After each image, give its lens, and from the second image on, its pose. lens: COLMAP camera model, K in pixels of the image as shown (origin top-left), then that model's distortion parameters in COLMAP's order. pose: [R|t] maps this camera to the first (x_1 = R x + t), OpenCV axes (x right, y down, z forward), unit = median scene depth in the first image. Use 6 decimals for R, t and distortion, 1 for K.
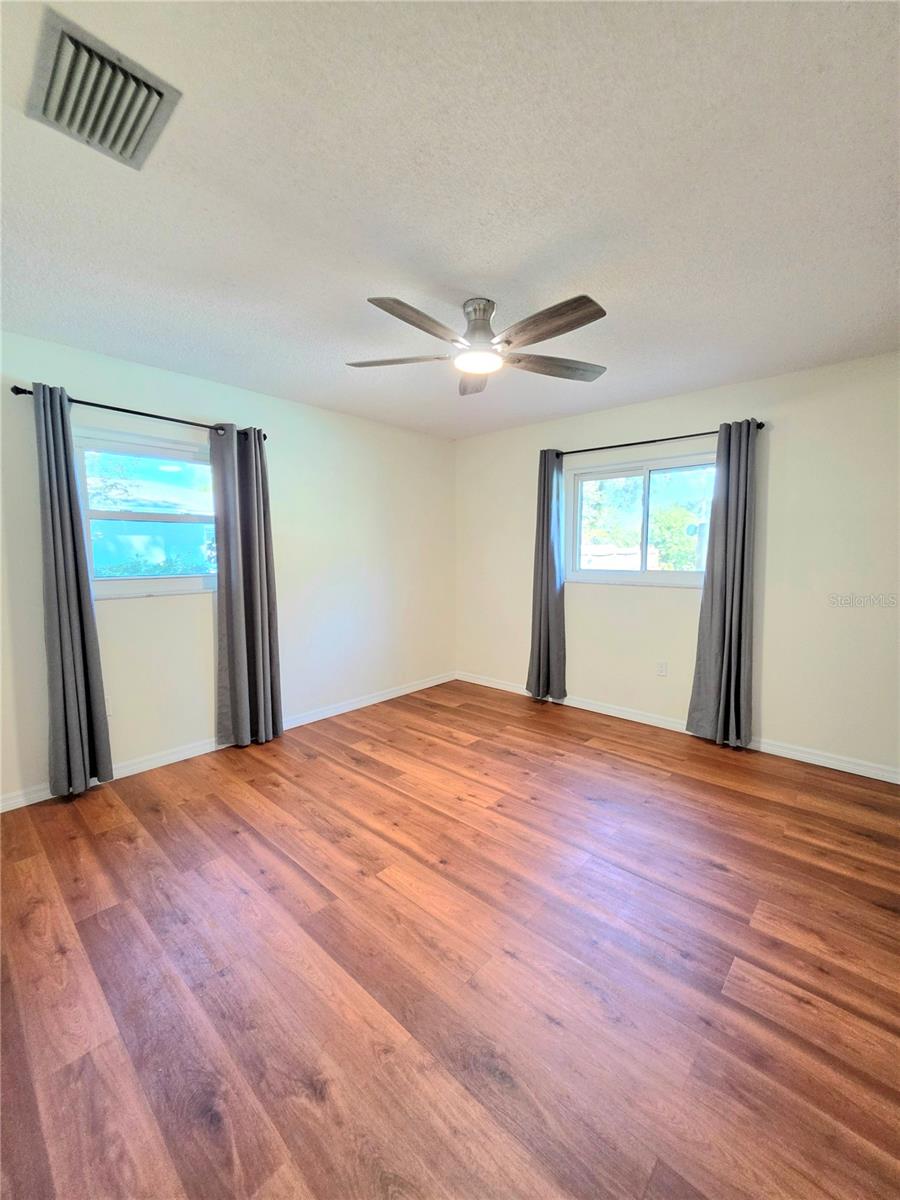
lens RADIAL K [[483.9, 0, 446.3], [0, 483.9, 596.8], [0, 0, 1]] dist [-0.004065, 0.000831]
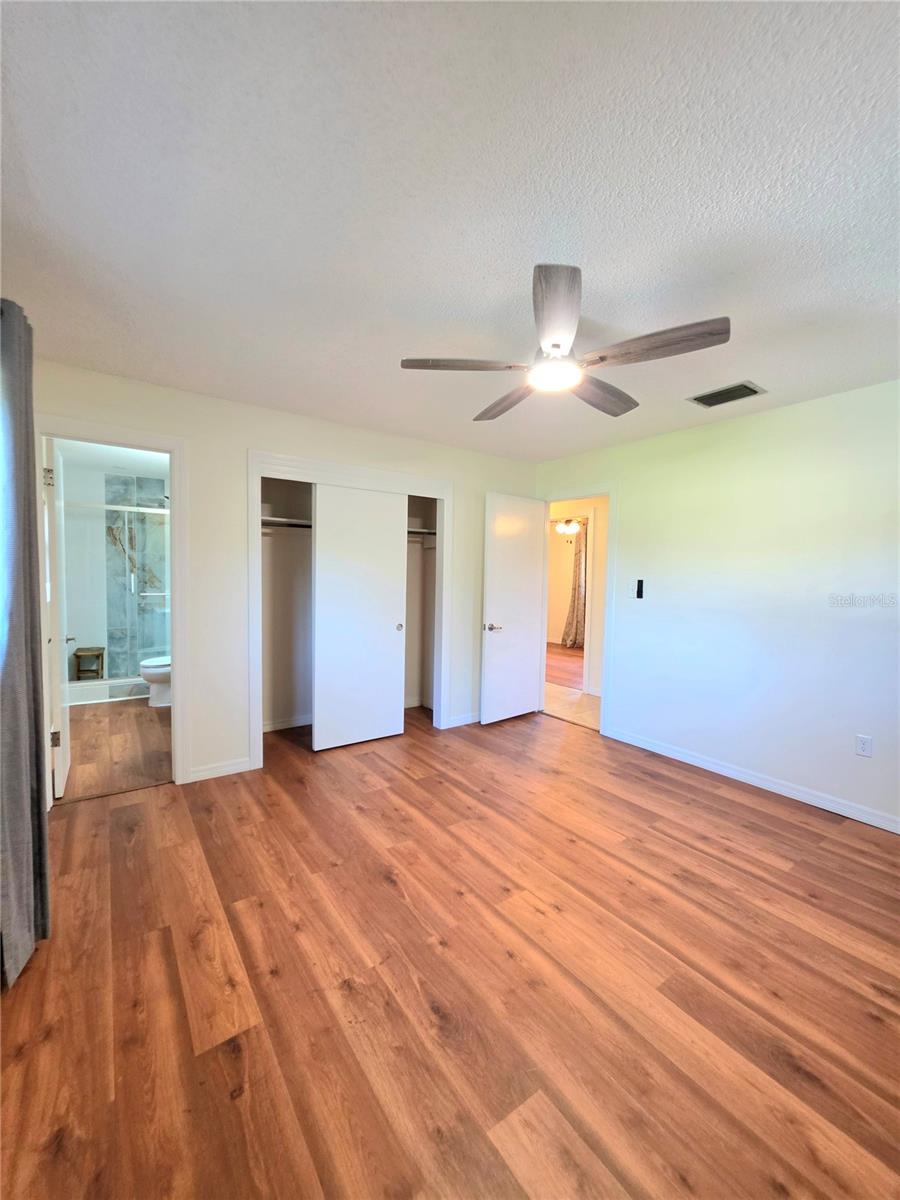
lens RADIAL K [[483.9, 0, 444.1], [0, 483.9, 597.7], [0, 0, 1]] dist [-0.004065, 0.000831]
pose [[-0.977636, -0.030097, 0.208139, 0.058088], [-0.000415, 0.989981, 0.141202, -0.165390], [-0.210303, 0.137957, -0.967853, 1.688018]]
